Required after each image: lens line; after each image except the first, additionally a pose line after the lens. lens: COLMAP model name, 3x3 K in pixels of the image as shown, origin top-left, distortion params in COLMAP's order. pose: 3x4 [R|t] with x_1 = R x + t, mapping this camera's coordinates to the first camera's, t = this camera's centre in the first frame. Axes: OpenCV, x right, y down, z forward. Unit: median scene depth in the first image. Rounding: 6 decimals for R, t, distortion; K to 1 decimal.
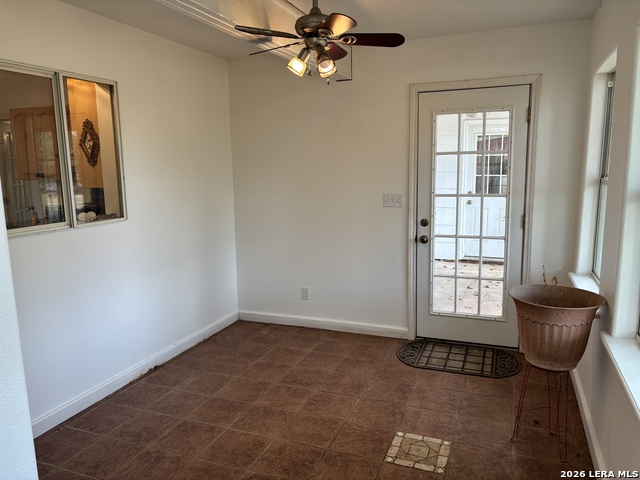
lens RADIAL K [[486.8, 0, 318.2], [0, 486.8, 238.4], [0, 0, 1]] dist [0.056260, -0.042229]
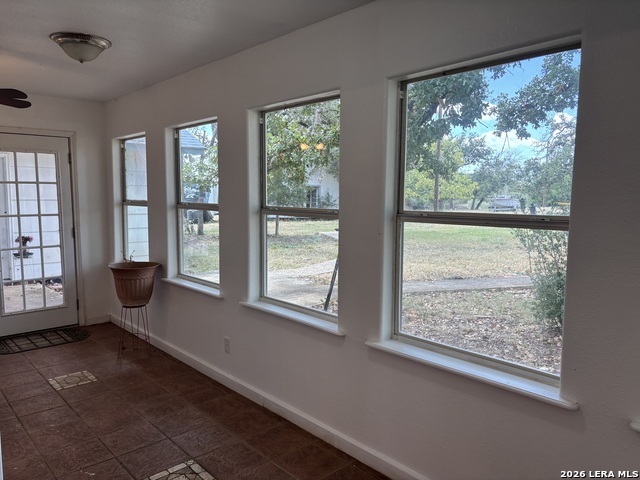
lens RADIAL K [[486.8, 0, 315.2], [0, 486.8, 241.7], [0, 0, 1]] dist [0.056260, -0.042229]
pose [[0.452938, -0.066308, 0.889073, -0.539730], [0.125065, 0.992095, 0.010277, 0.065790], [-0.882727, 0.106538, 0.457650, -0.267880]]
